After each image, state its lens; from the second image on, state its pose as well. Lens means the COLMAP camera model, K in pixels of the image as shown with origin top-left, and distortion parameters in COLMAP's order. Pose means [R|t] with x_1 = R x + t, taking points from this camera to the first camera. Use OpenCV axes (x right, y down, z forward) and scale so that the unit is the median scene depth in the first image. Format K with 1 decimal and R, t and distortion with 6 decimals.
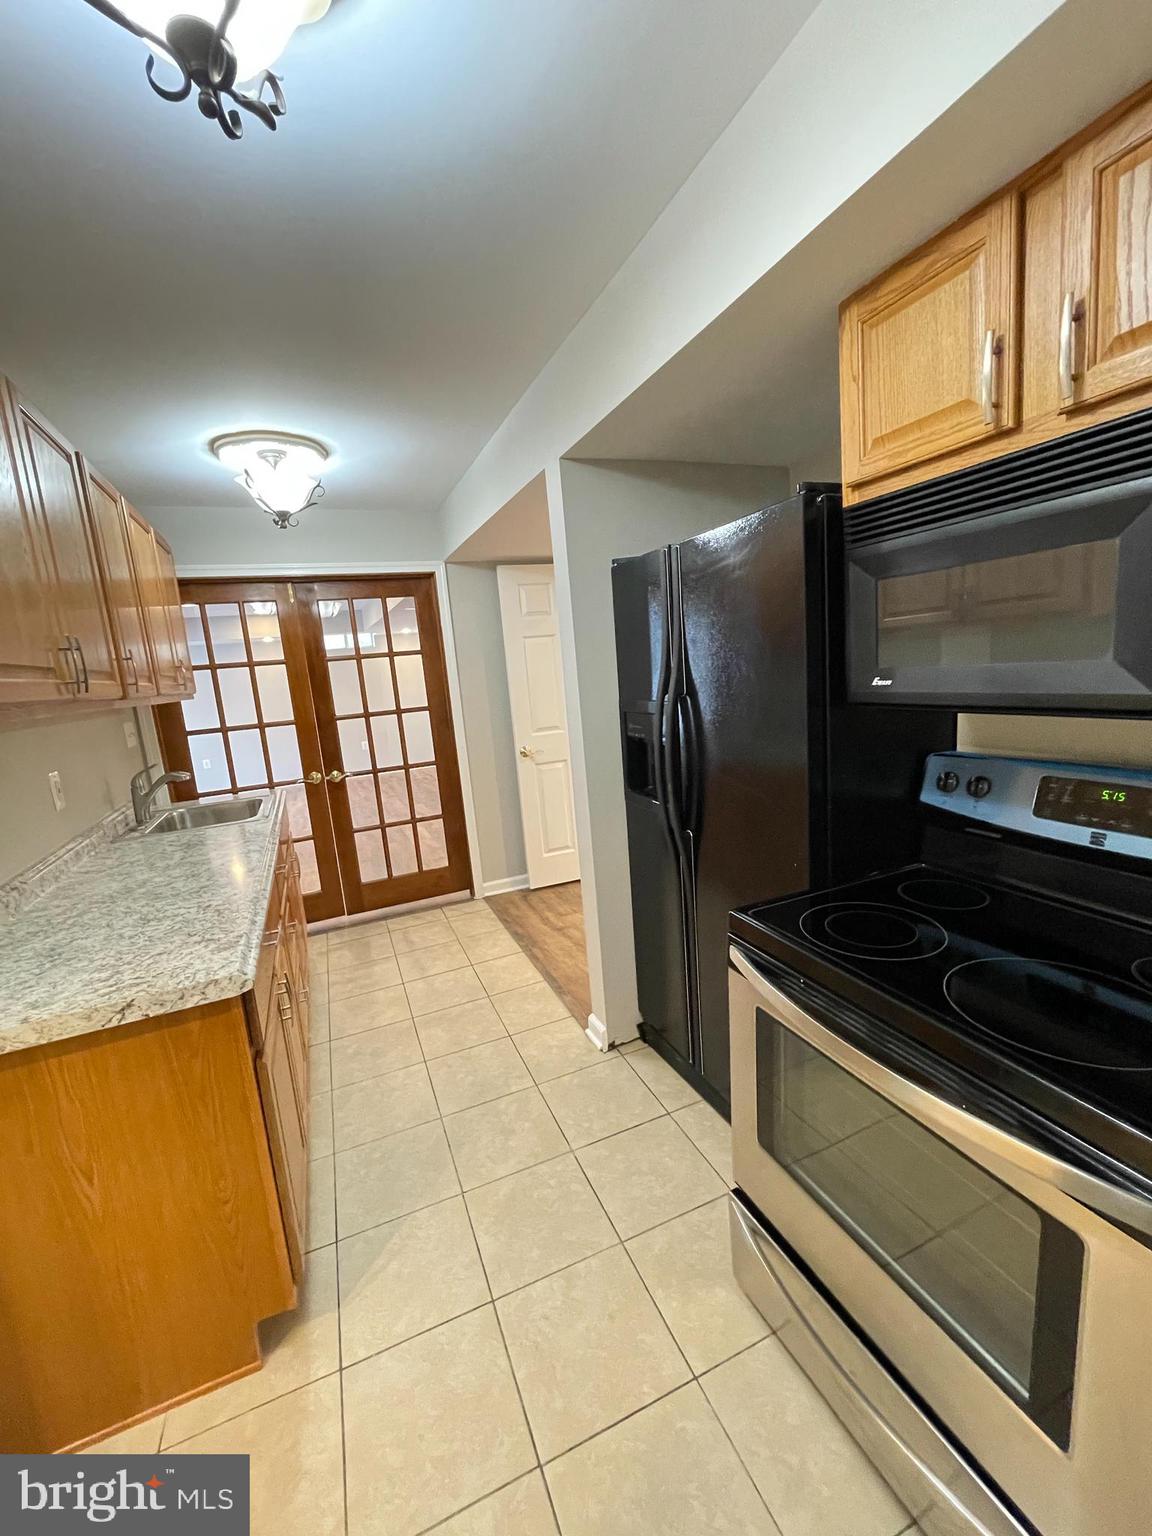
lens RADIAL K [[621.1, 0, 568.2], [0, 621.1, 760.9], [0, 0, 1]] dist [-0.003503, -0.000167]
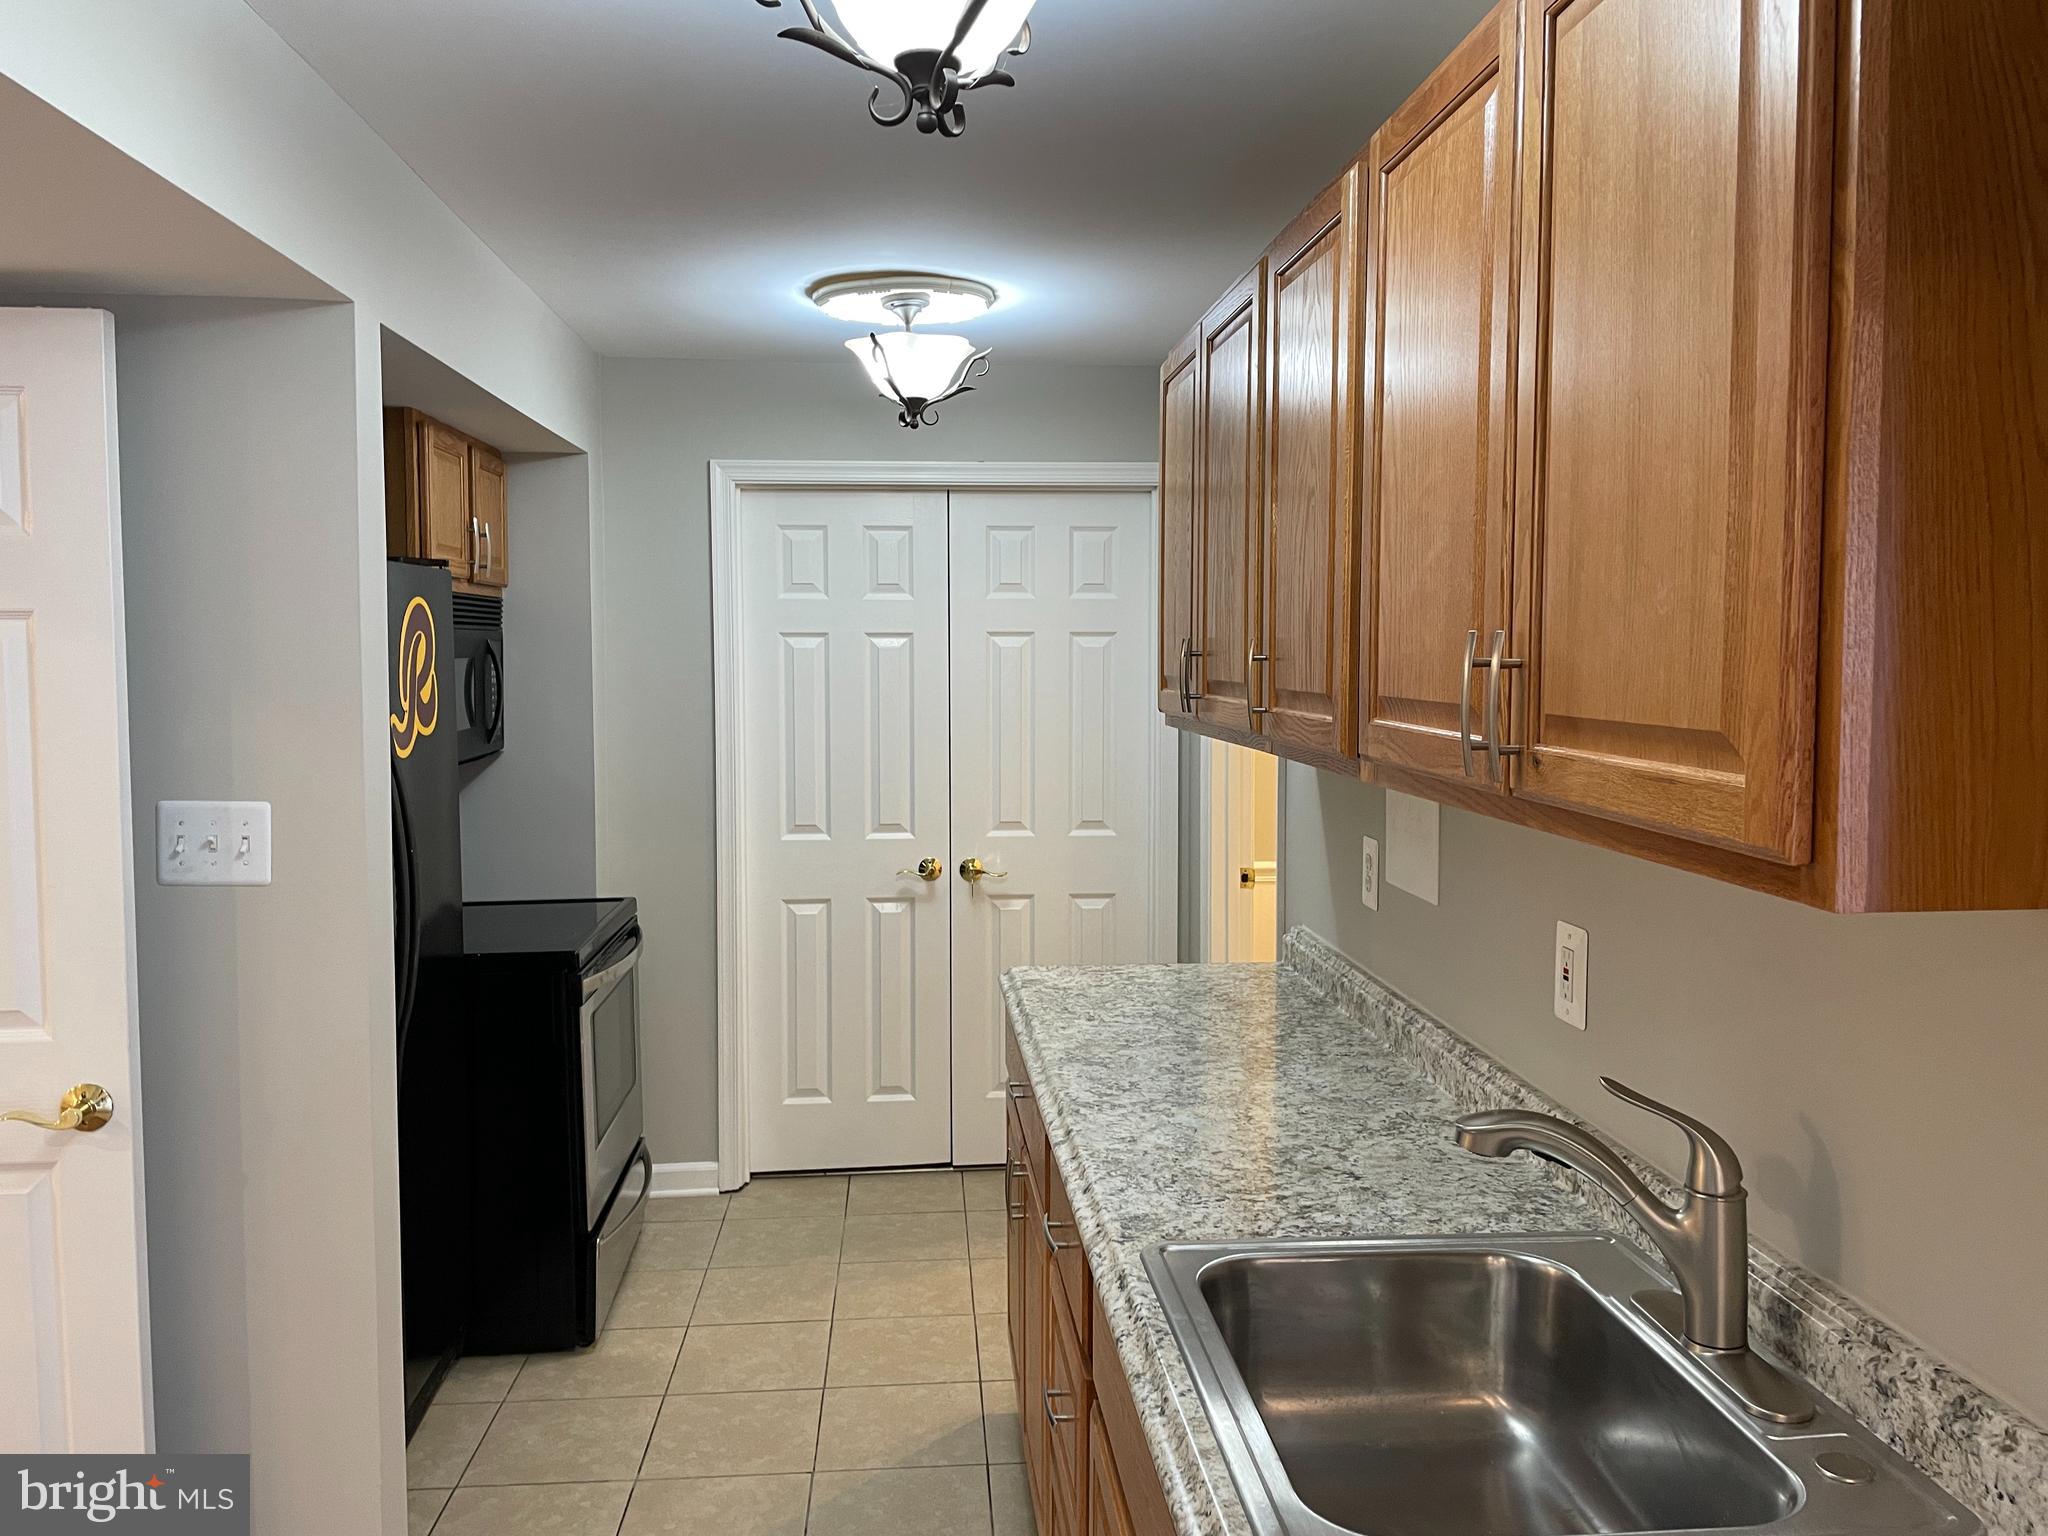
lens RADIAL K [[1554.2, 0, 1020.1], [0, 1554.2, 753.1], [0, 0, 1]] dist [0.075636, -0.103037]
pose [[-0.949168, 0.037469, 0.312531, -0.624086], [0.100643, 0.976895, 0.188538, -0.255010], [-0.298246, 0.210409, -0.931009, 1.544846]]
